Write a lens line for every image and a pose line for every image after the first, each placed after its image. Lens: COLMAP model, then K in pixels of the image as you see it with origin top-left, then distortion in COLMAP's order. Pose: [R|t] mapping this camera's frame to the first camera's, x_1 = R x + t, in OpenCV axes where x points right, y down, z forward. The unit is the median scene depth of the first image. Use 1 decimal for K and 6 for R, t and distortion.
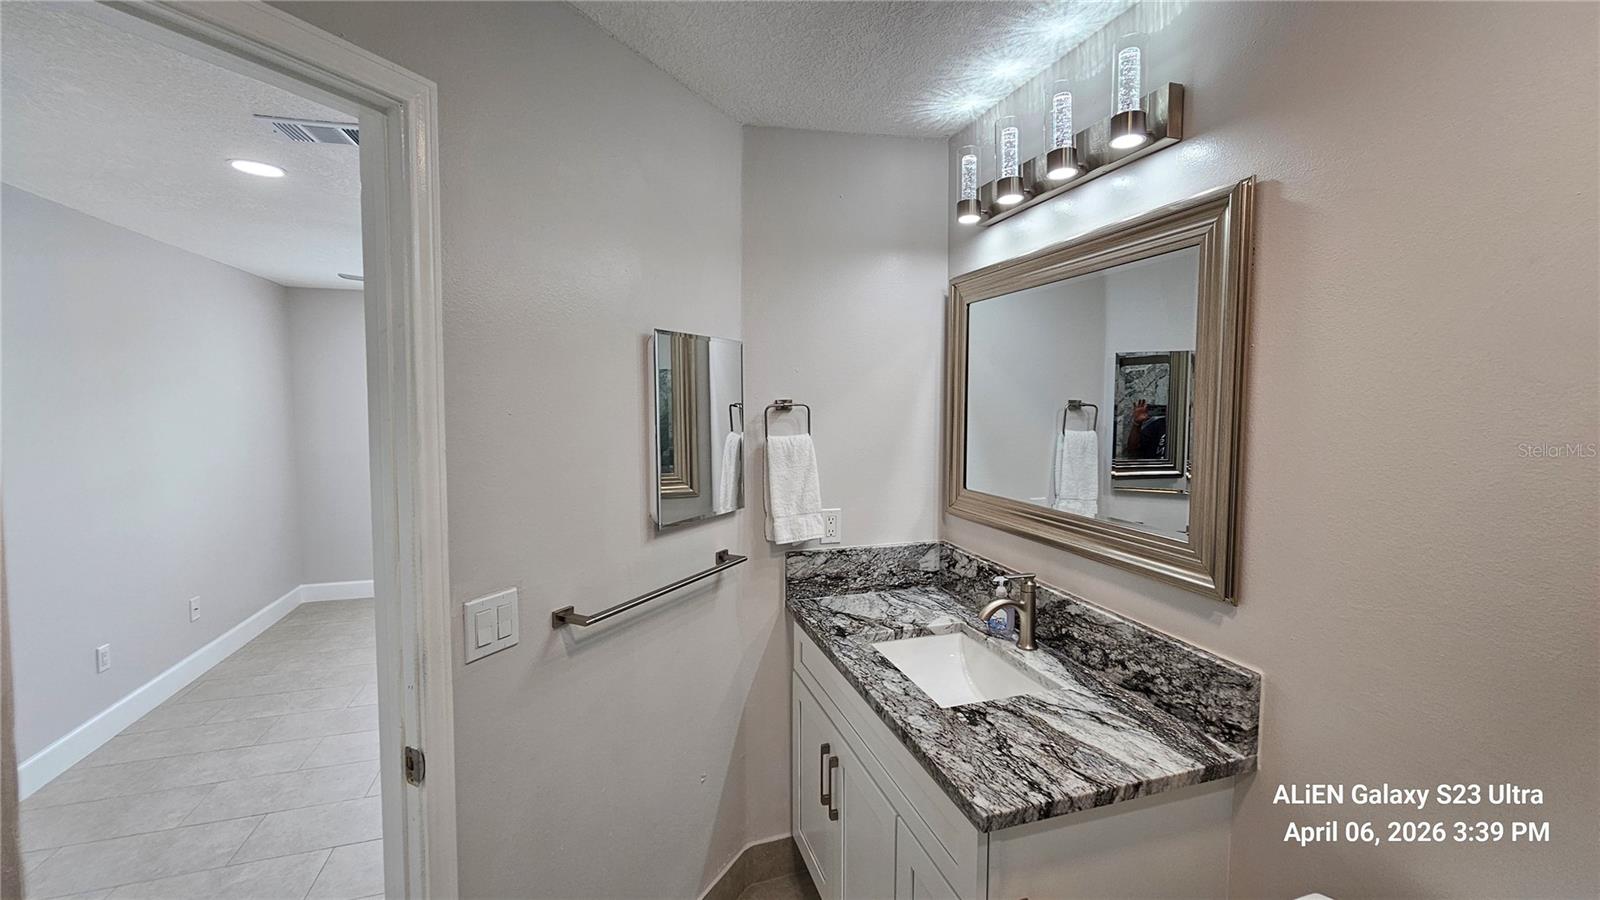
lens RADIAL K [[652.9, 0, 803.4], [0, 652.9, 442.6], [0, 0, 1]] dist [0.001004, -0.001242]
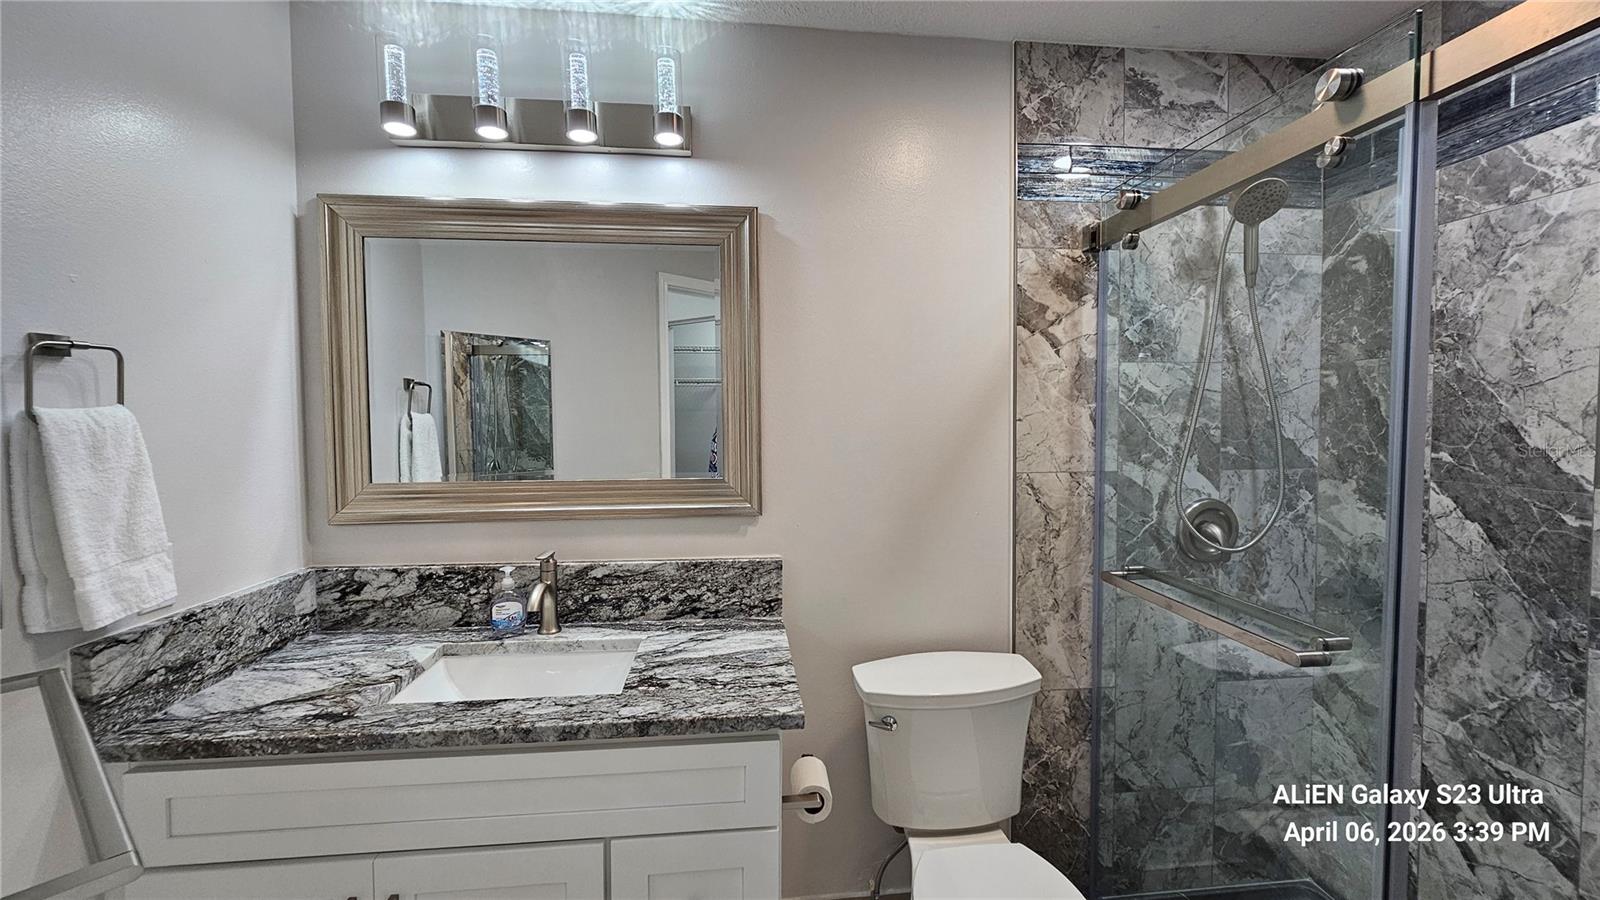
lens RADIAL K [[652.9, 0, 804.9], [0, 652.9, 447.2], [0, 0, 1]] dist [0.001004, -0.001242]
pose [[0.191111, -0.042927, 0.980629, -0.513830], [0.067420, 0.997258, 0.030516, 0.052504], [-0.979250, 0.060282, 0.193481, 0.481537]]
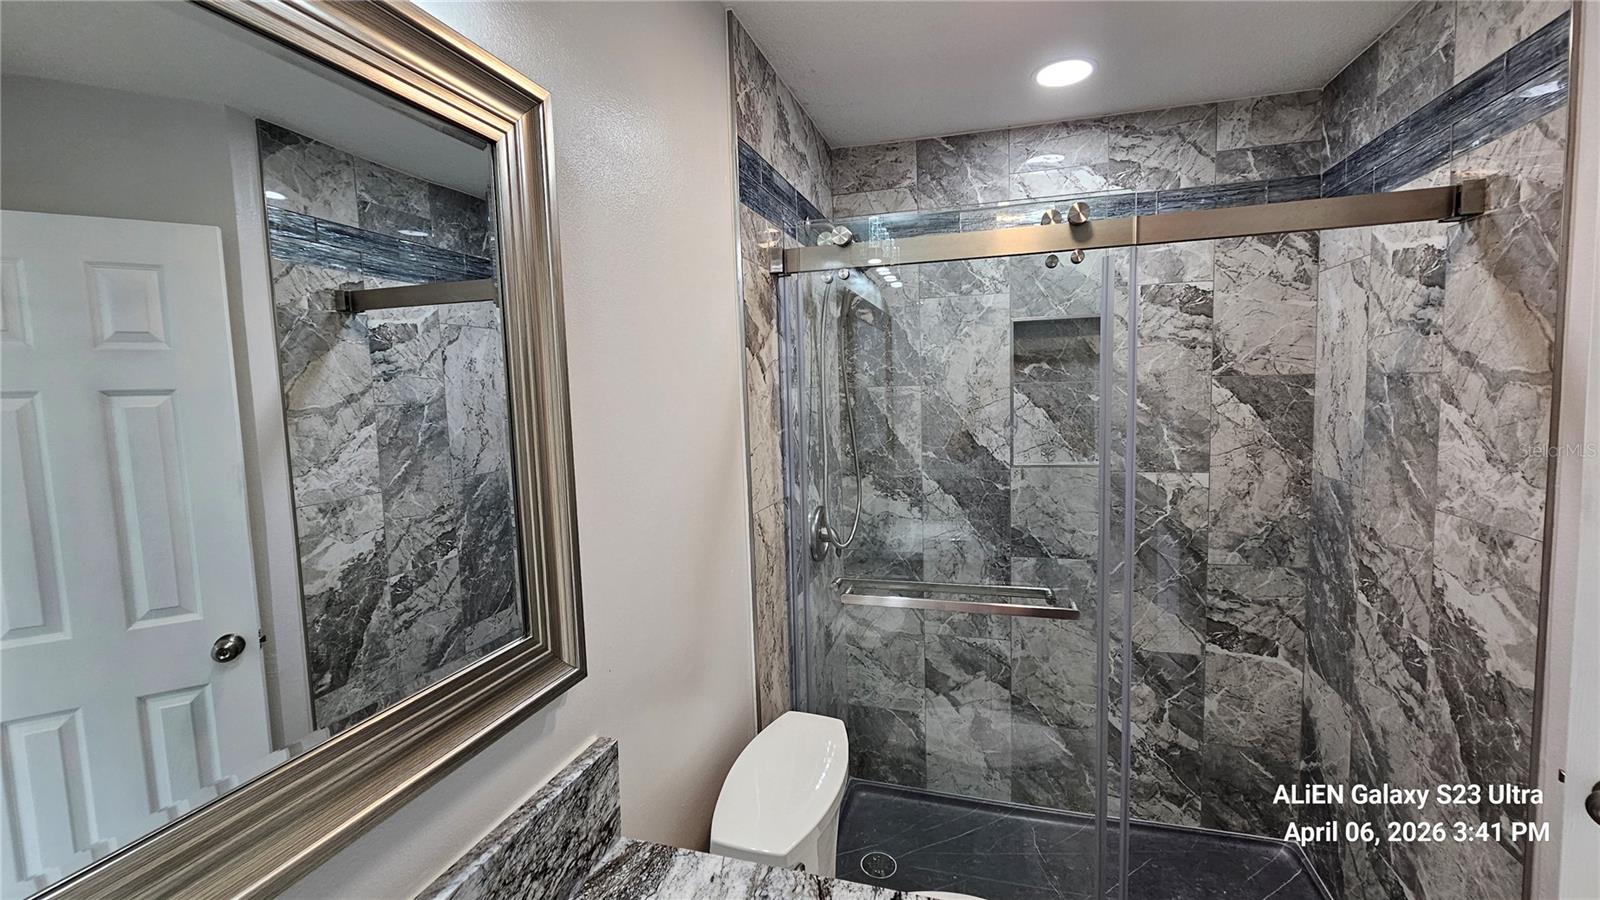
lens RADIAL K [[652.9, 0, 800.2], [0, 652.9, 447.7], [0, 0, 1]] dist [0.001004, -0.001242]
pose [[-0.826519, -0.021282, 0.562506, 0.028600], [0.068276, 0.988117, 0.137706, -0.073903], [-0.558753, 0.152222, -0.815244, 1.085575]]
